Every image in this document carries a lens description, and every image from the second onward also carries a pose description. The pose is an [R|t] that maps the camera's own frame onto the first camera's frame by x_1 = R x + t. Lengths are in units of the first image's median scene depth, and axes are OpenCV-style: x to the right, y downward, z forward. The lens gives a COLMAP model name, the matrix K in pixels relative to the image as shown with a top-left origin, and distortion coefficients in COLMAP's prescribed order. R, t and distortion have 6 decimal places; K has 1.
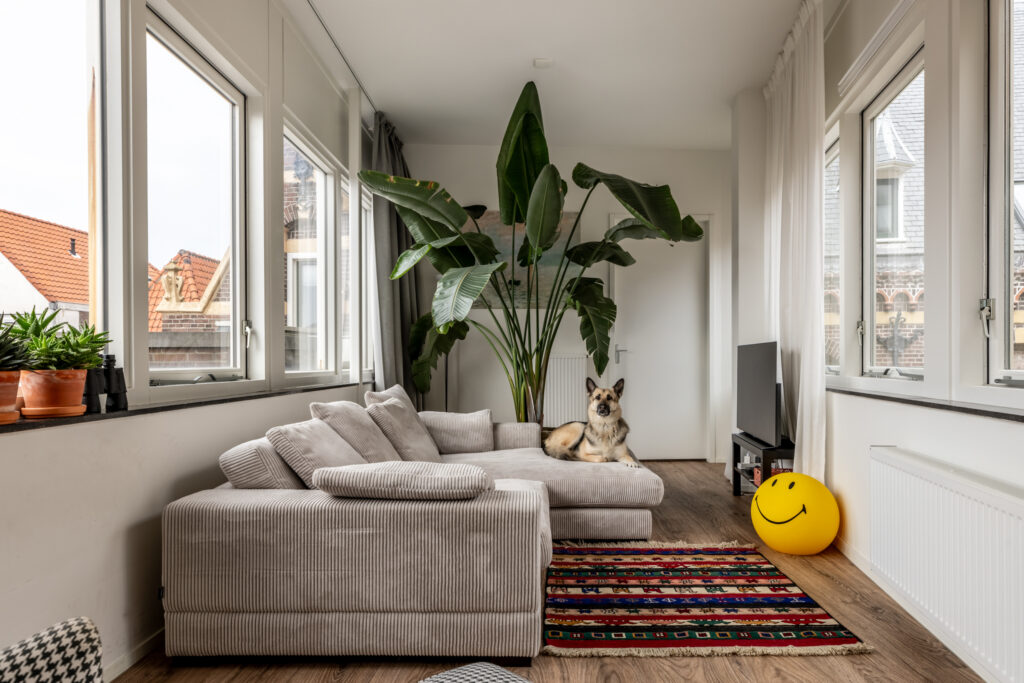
lens RADIAL K [[657.2, 0, 541.6], [0, 657.2, 370.1], [0, 0, 1]] dist [0.002625, 0.004270]
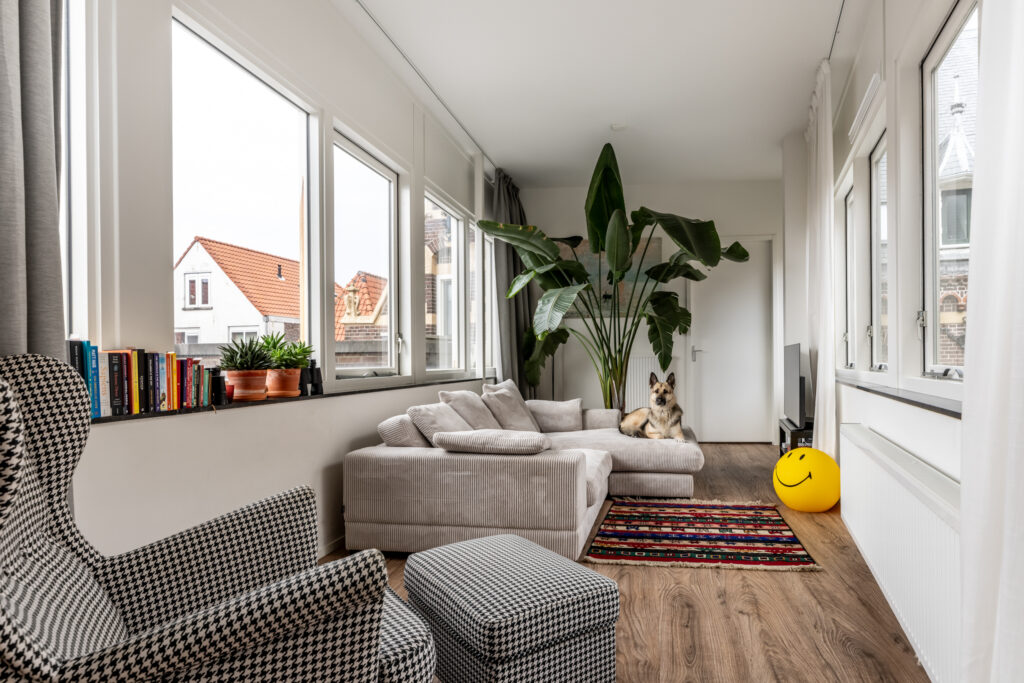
lens RADIAL K [[590.3, 0, 565.1], [0, 590.3, 363.1], [0, 0, 1]] dist [-0.004065, -0.000528]
pose [[0.986159, -0.007284, -0.165642, 0.109926], [0.005992, 0.999948, -0.008304, 0.000682], [0.165694, 0.007196, 0.986151, -0.184377]]
